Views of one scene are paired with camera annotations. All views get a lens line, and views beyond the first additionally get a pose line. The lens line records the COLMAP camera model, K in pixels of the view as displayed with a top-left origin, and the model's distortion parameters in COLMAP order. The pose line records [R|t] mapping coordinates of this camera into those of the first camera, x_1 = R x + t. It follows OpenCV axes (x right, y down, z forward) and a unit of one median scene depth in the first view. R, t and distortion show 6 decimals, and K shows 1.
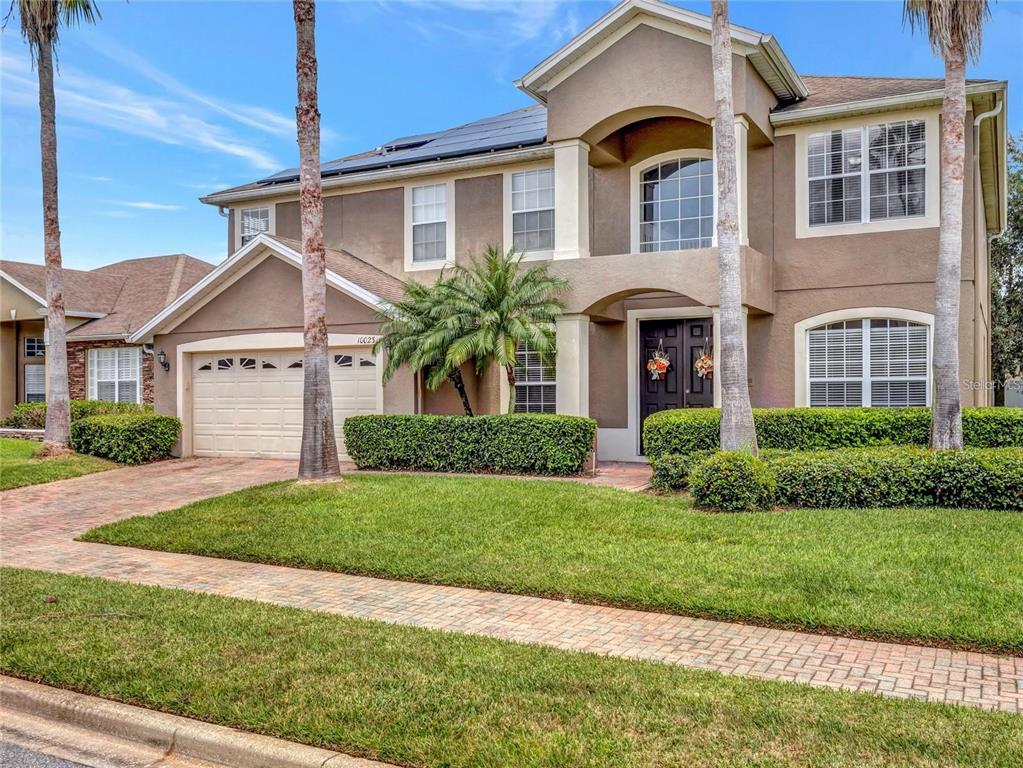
lens RADIAL K [[916.4, 0, 516.0], [0, 916.4, 405.3], [0, 0, 1]] dist [0.004623, -0.008308]
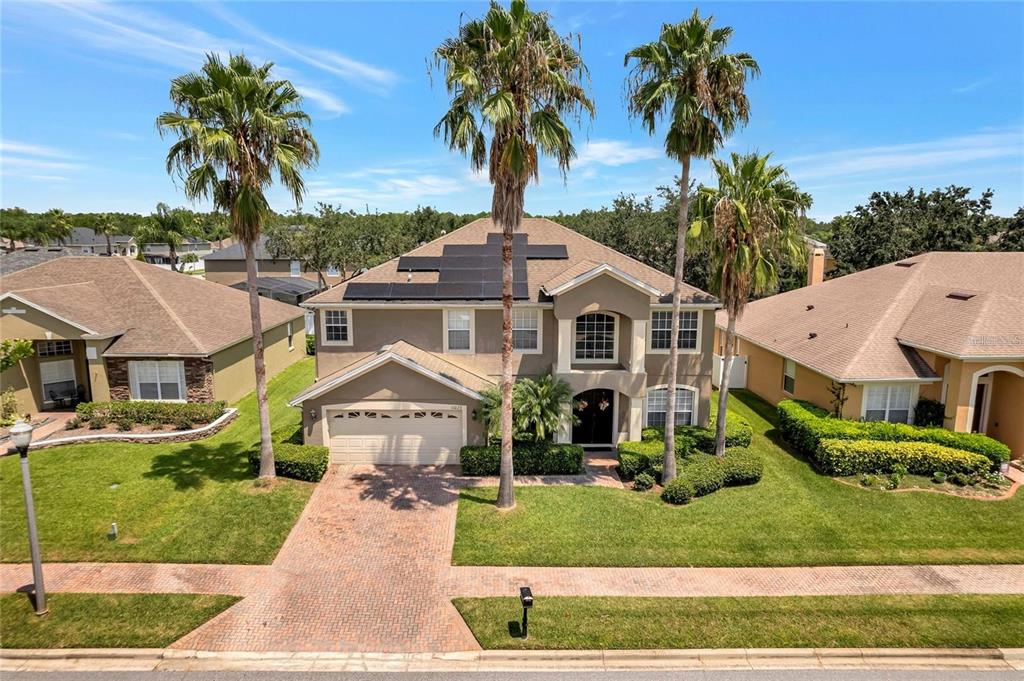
lens RADIAL K [[655.5, 0, 499.8], [0, 655.5, 339.5], [0, 0, 1]] dist [-0.082363, 0.084468]
pose [[0.882060, -0.075531, 0.465043, -0.745930], [-0.000383, 0.986951, 0.161023, -0.455450], [-0.471137, -0.142210, 0.870521, -0.254188]]
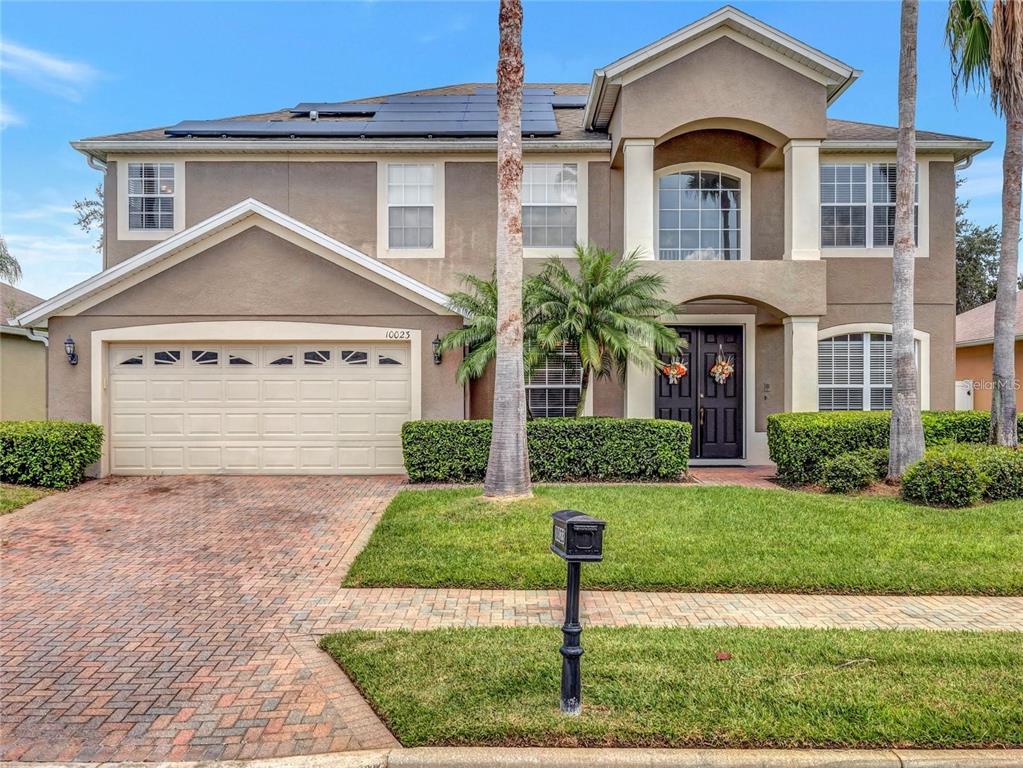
lens RADIAL K [[923.4, 0, 505.7], [0, 923.4, 408.0], [0, 0, 1]] dist [0.006079, -0.013128]
pose [[0.883712, 0.000201, 0.468031, -0.498388], [0.000467, 0.999999, -0.001312, -0.000171], [-0.468030, 0.001378, 0.883711, 0.181984]]
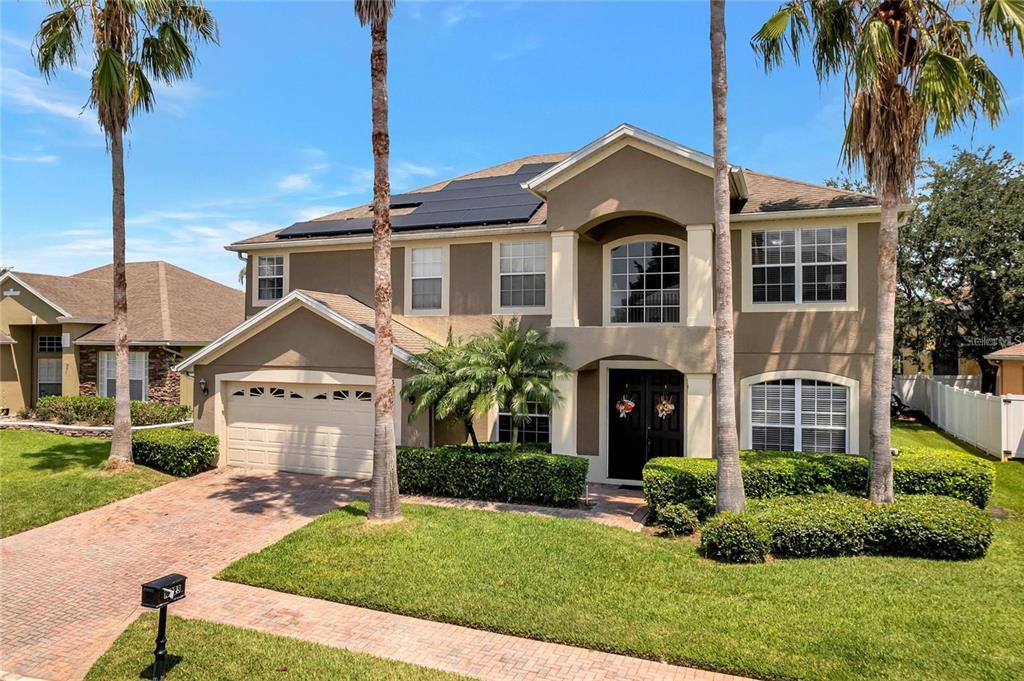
lens RADIAL K [[794.8, 0, 399.7], [0, 794.8, 339.3], [0, 0, 1]] dist [-0.072265, 0.045630]
pose [[0.999675, 0.010310, 0.023332, -0.176761], [-0.009932, 0.999819, -0.016243, -0.114460], [-0.023496, 0.016006, 0.999596, -0.061472]]
